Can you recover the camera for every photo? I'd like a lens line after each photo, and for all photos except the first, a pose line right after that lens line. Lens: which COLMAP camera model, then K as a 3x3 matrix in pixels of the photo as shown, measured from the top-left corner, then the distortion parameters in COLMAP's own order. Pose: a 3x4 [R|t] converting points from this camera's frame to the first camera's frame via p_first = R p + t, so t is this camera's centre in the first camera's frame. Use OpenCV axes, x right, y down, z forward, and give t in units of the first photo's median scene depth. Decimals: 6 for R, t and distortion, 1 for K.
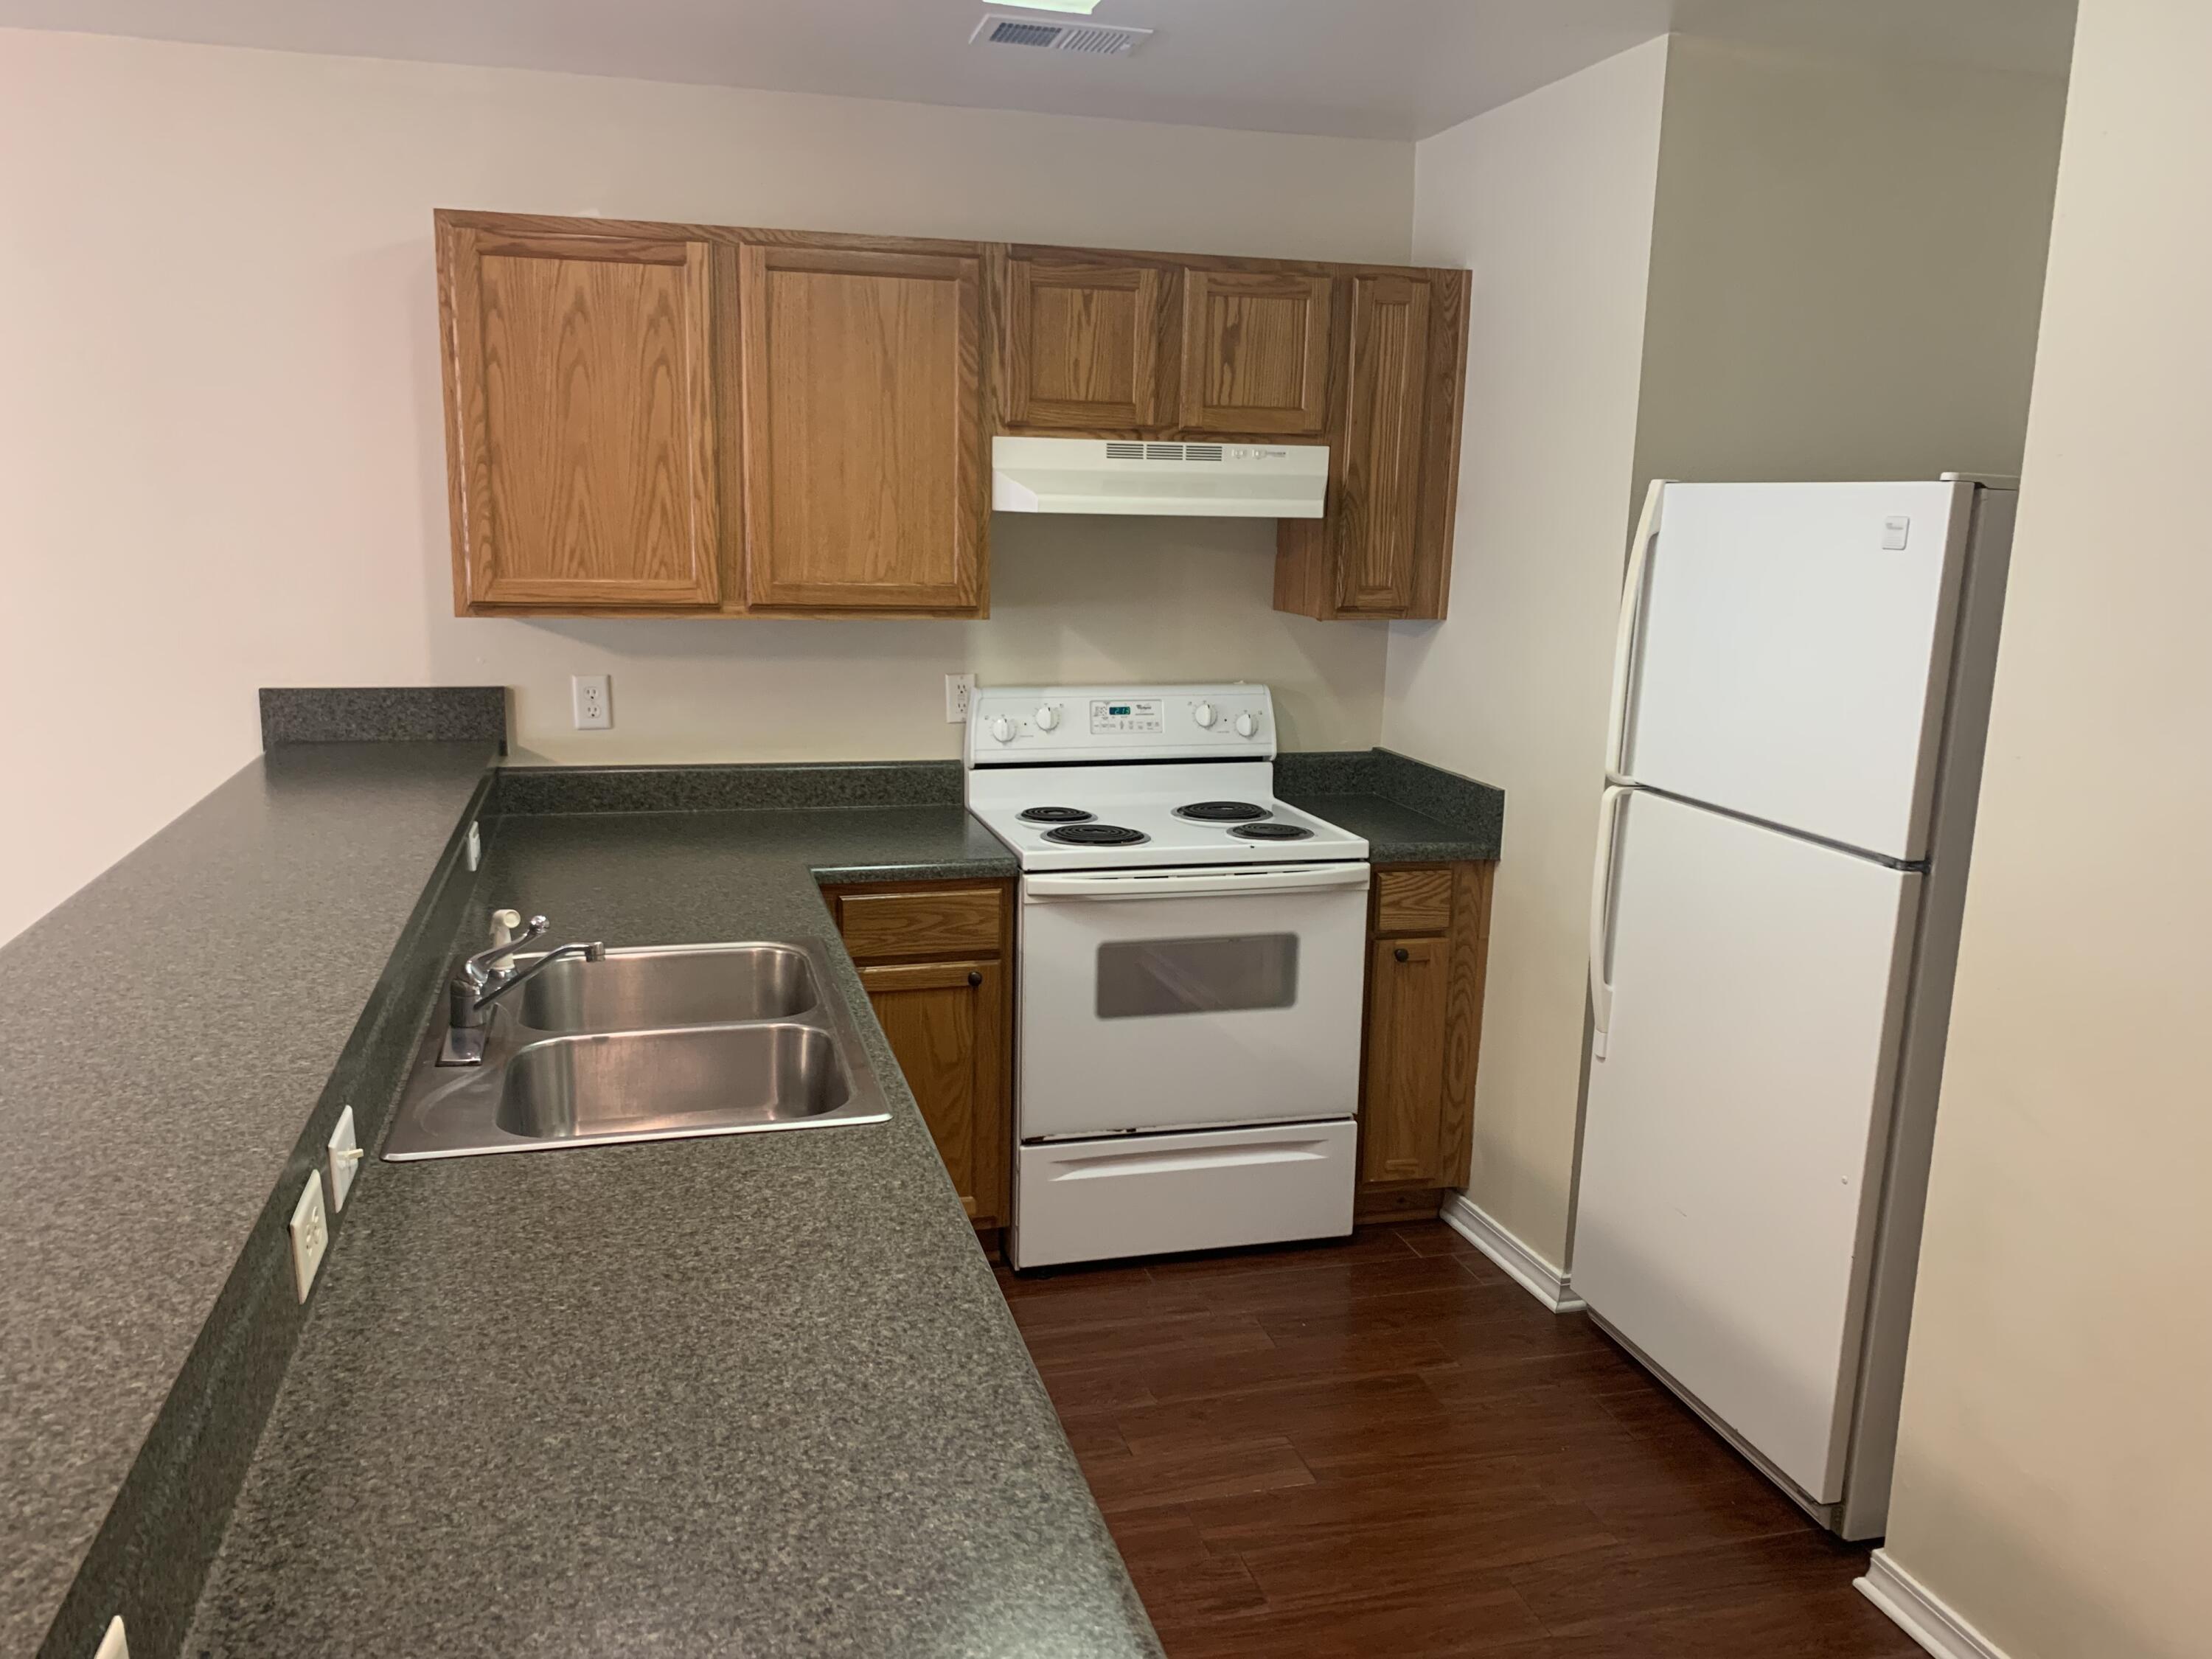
lens RADIAL K [[1698.7, 0, 1106.0], [0, 1698.7, 829.5], [0, 0, 1]] dist [0.003952, -0.005977]
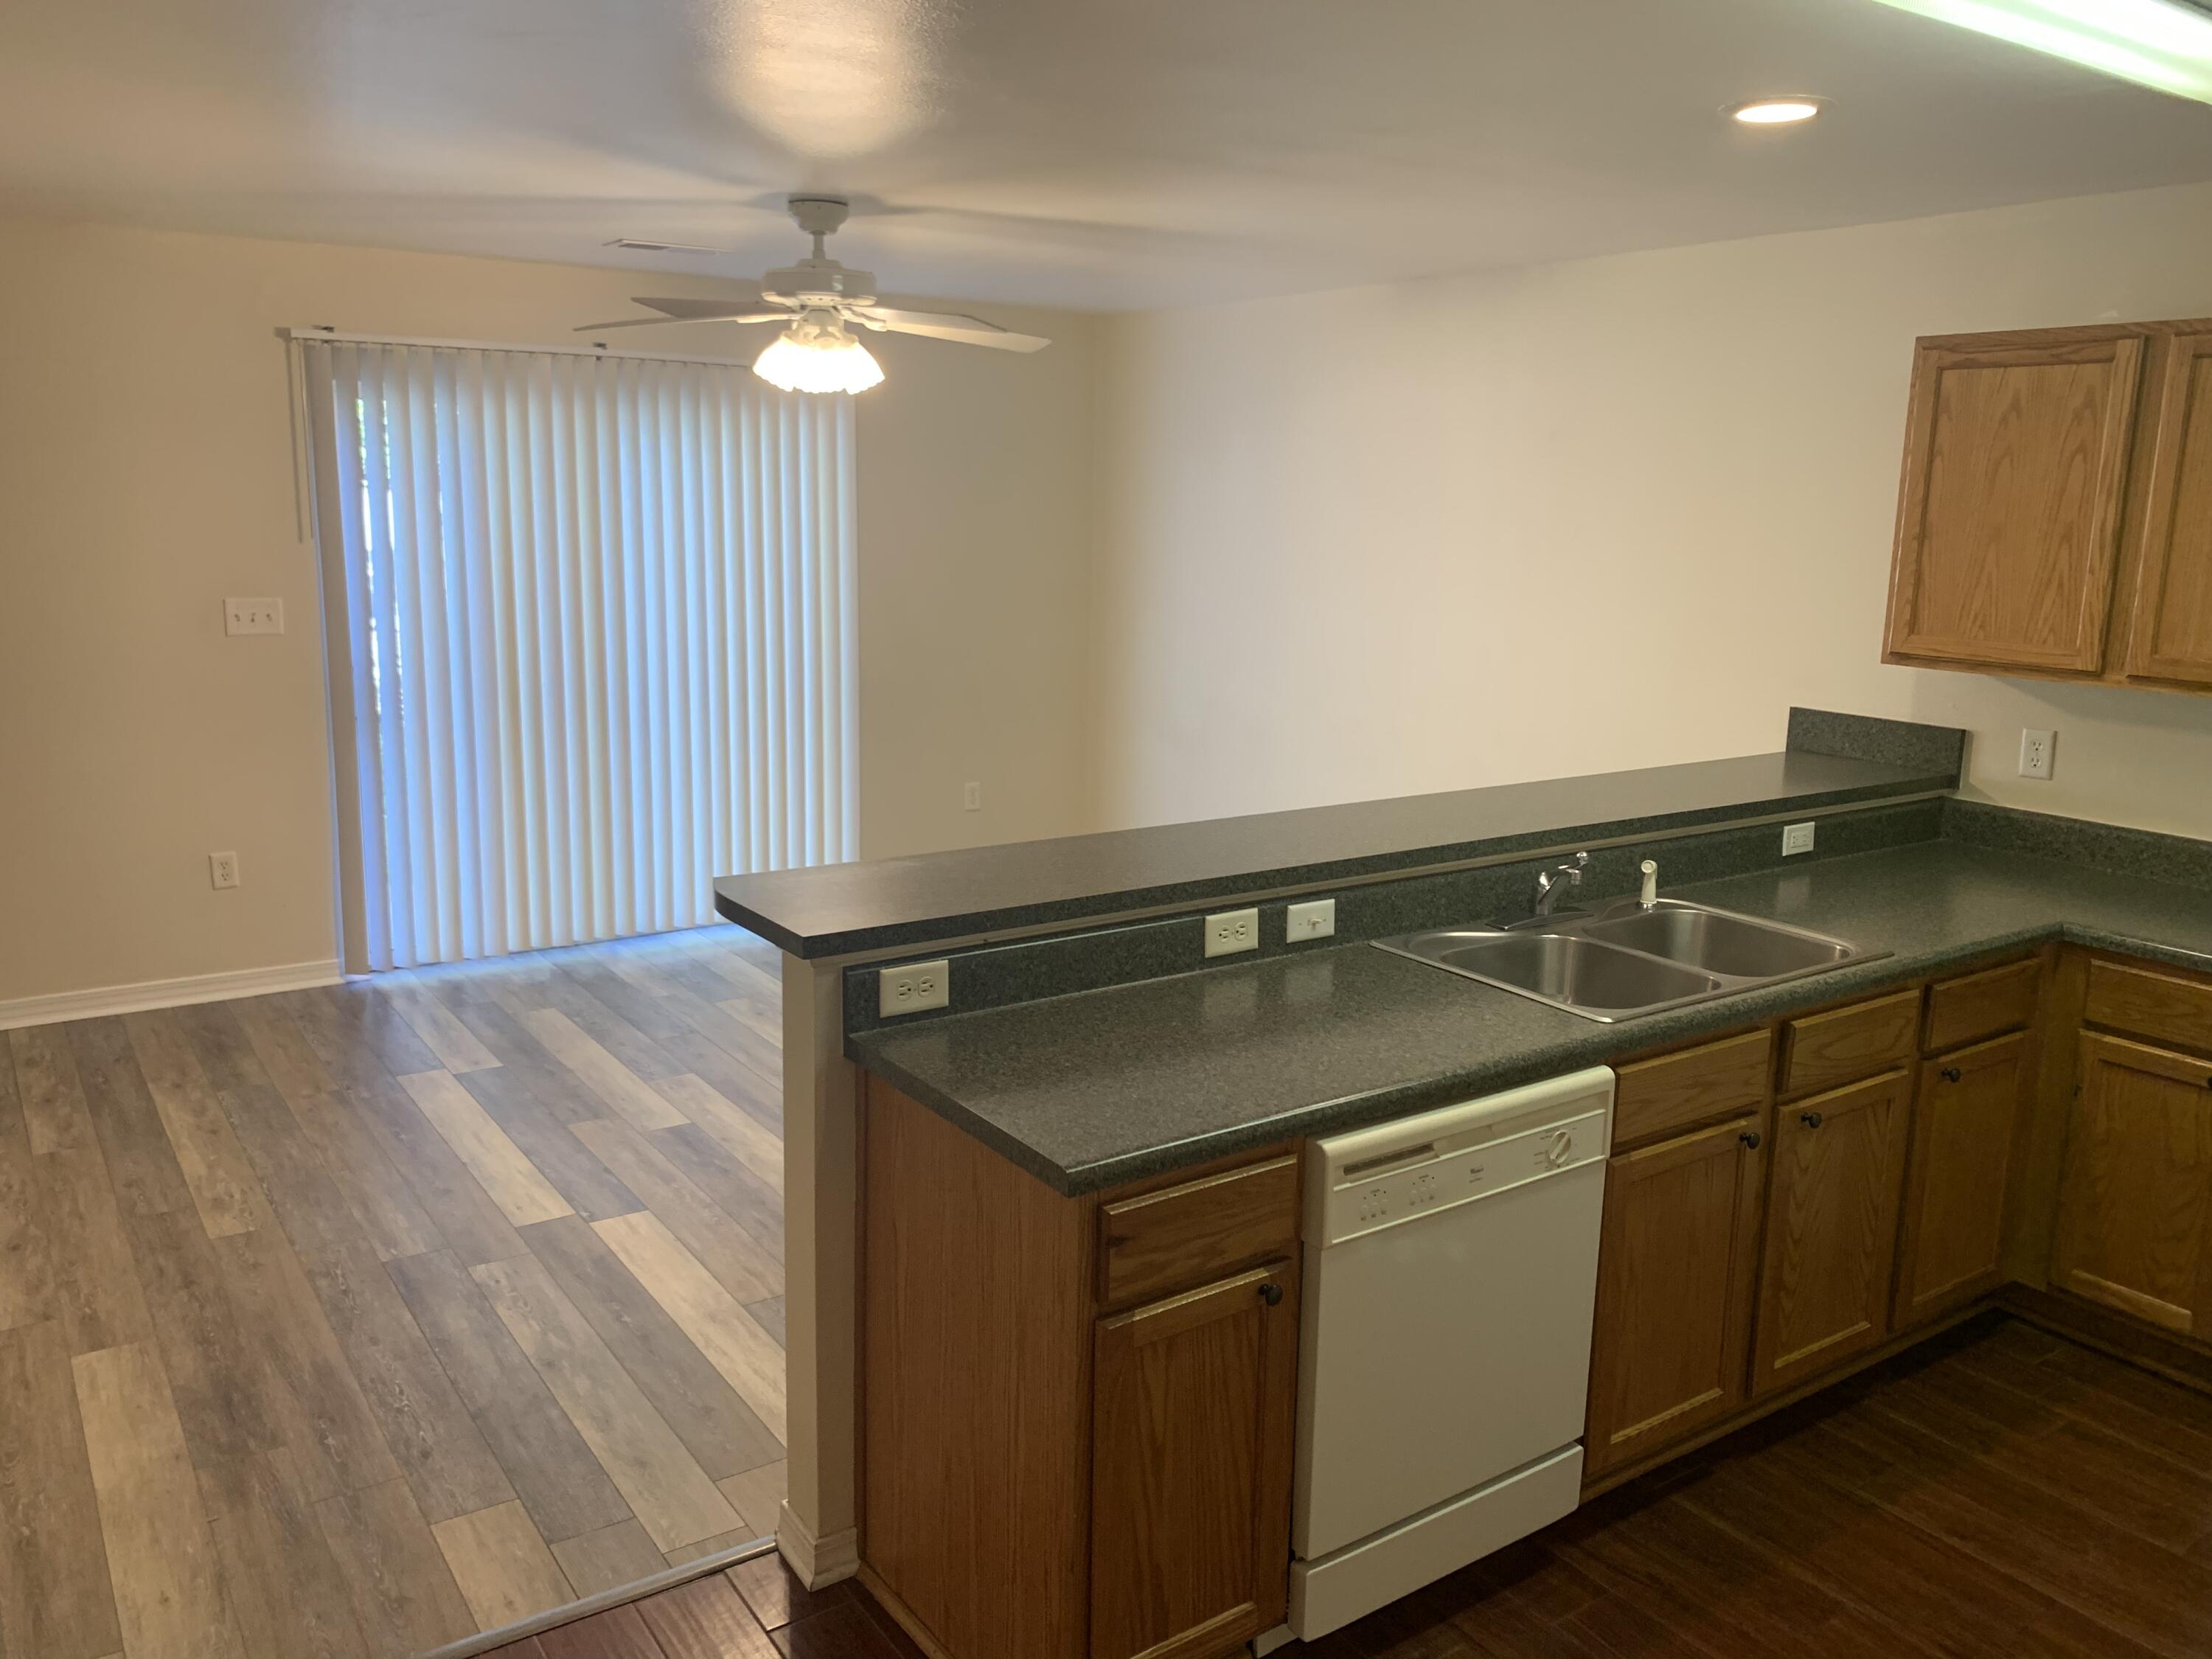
lens RADIAL K [[1687.7, 0, 1109.8], [0, 1687.7, 810.2], [0, 0, 1]] dist [0.002681, 0.000438]
pose [[0.342985, 0.159412, -0.925715, 0.575678], [-0.196734, 0.975829, 0.095150, -0.027735], [0.918508, 0.149485, 0.366057, 0.055280]]
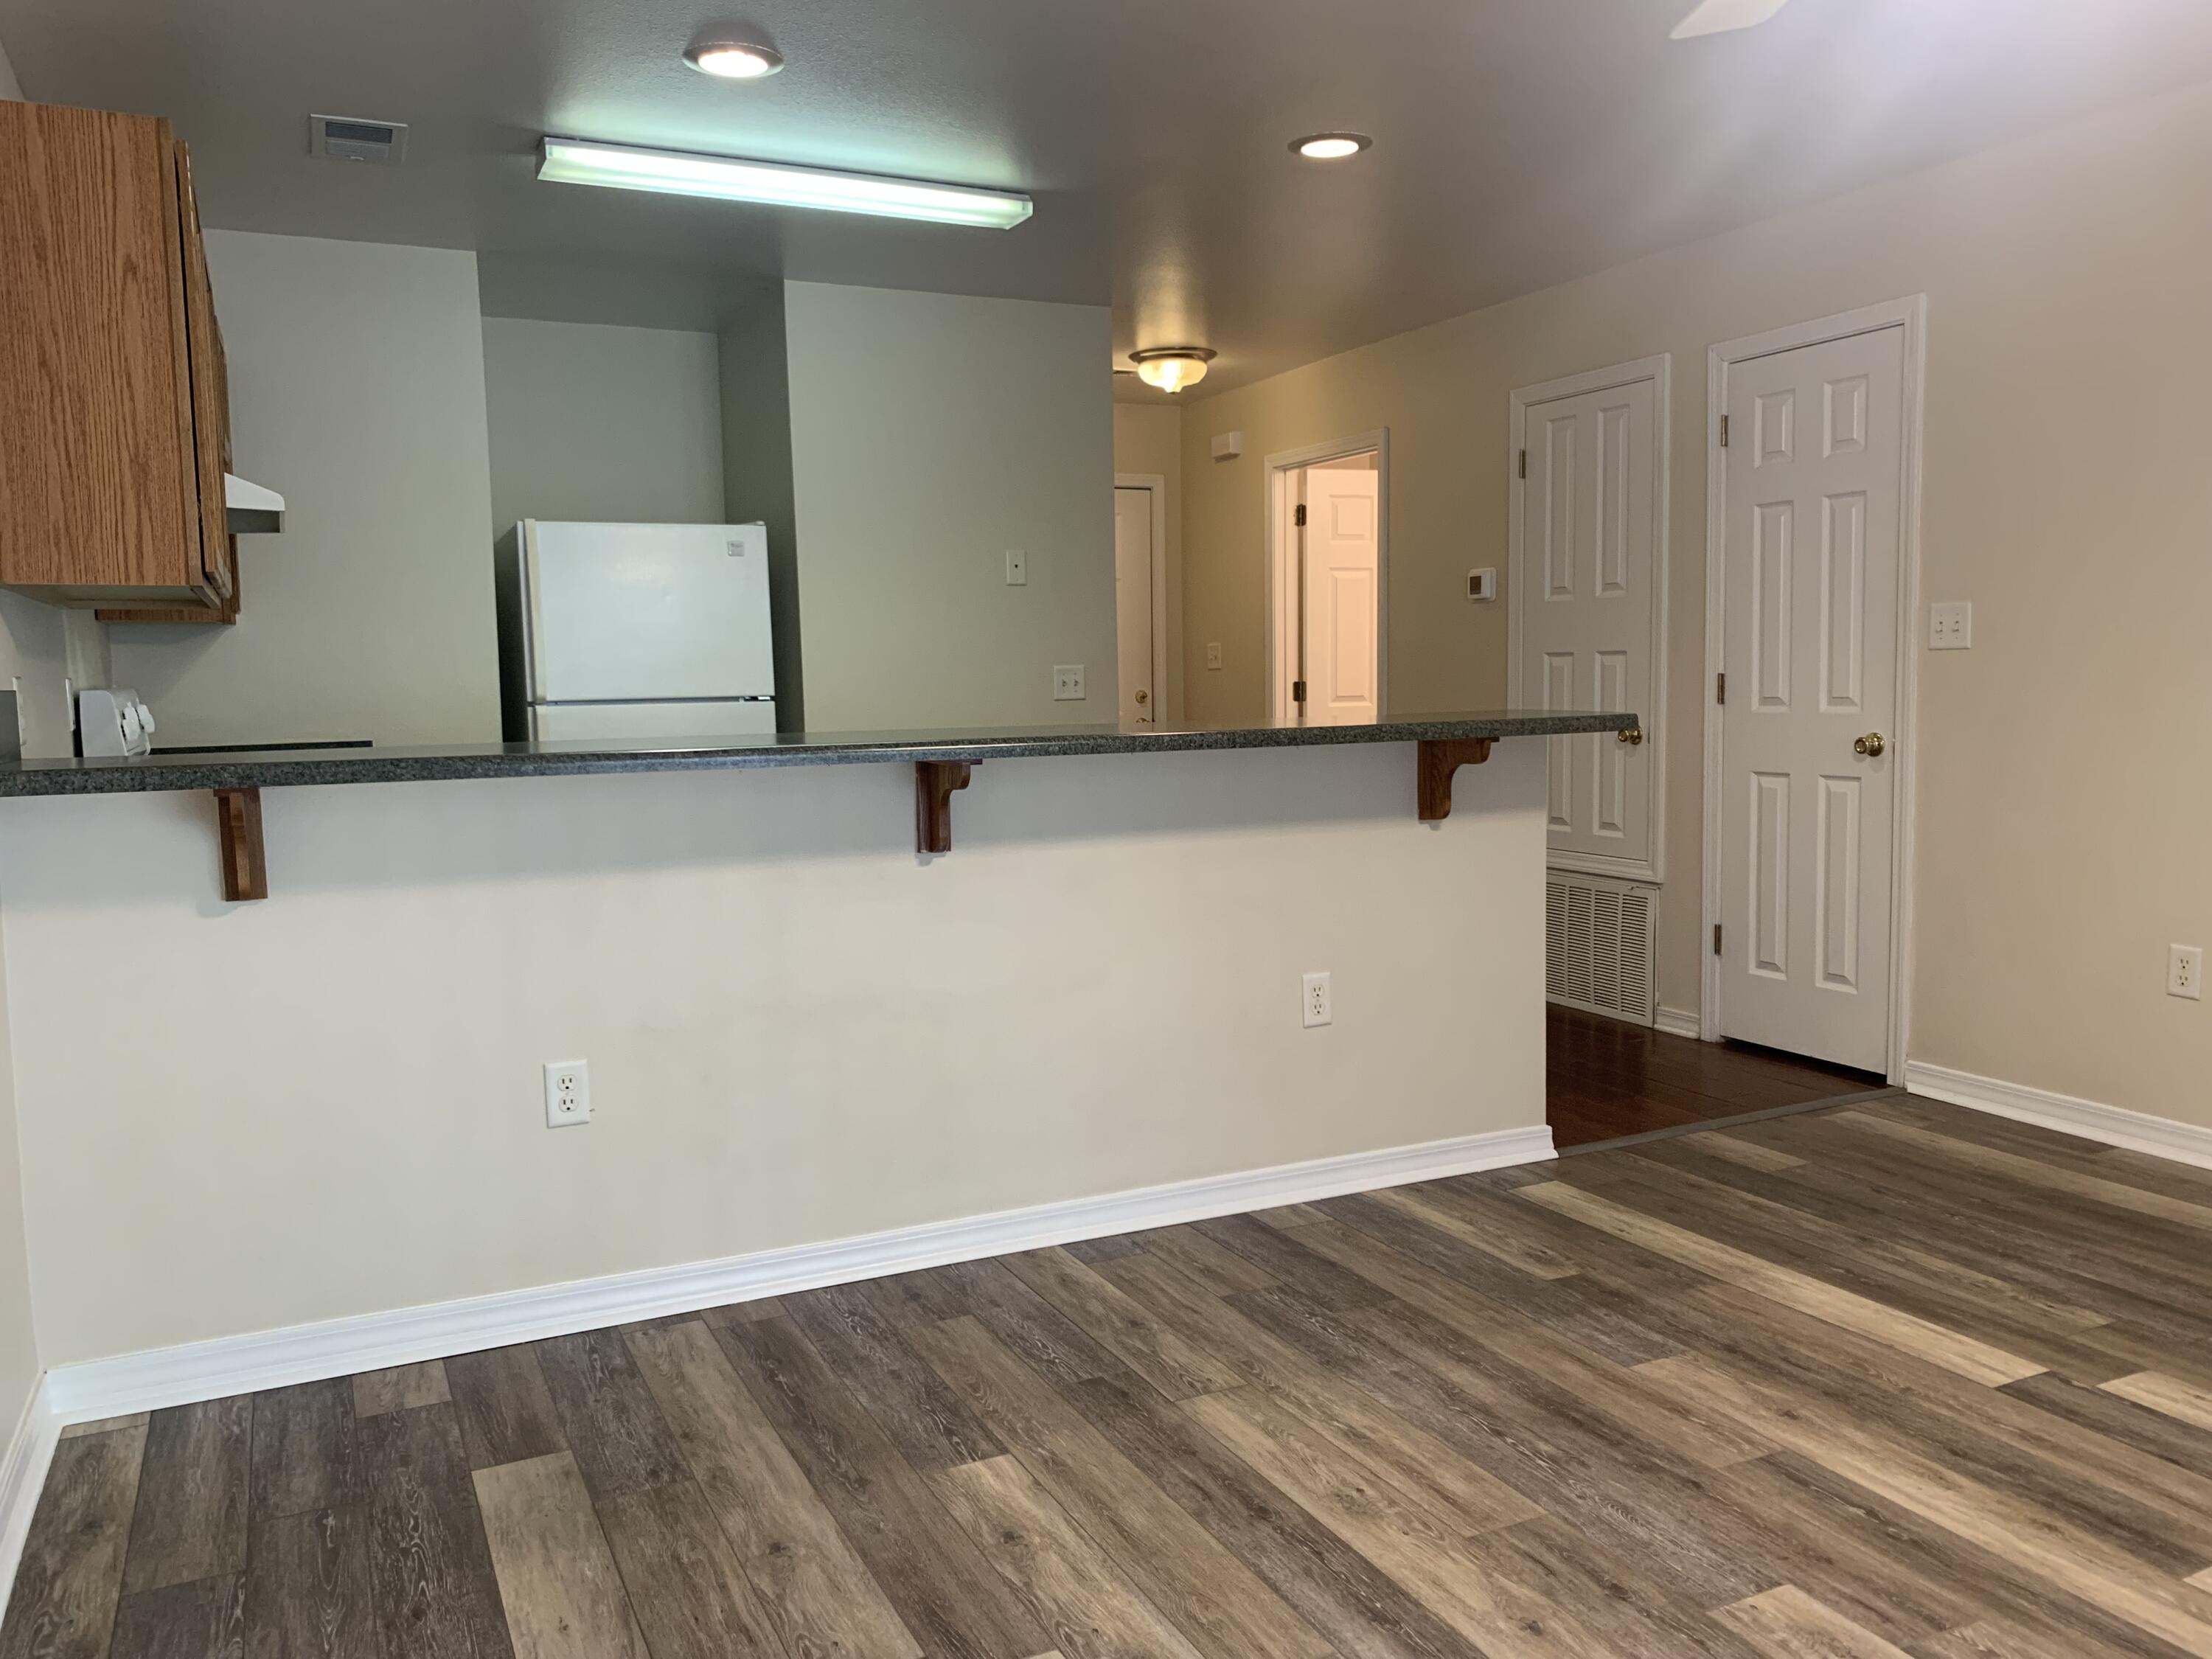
lens RADIAL K [[1698.7, 0, 1106.0], [0, 1698.7, 829.5], [0, 0, 1]] dist [0.003952, -0.005977]
pose [[-0.189501, -0.109965, 0.975703, -1.279071], [0.206893, 0.966927, 0.149158, -0.038867], [-0.959836, 0.230131, -0.160483, 0.708636]]
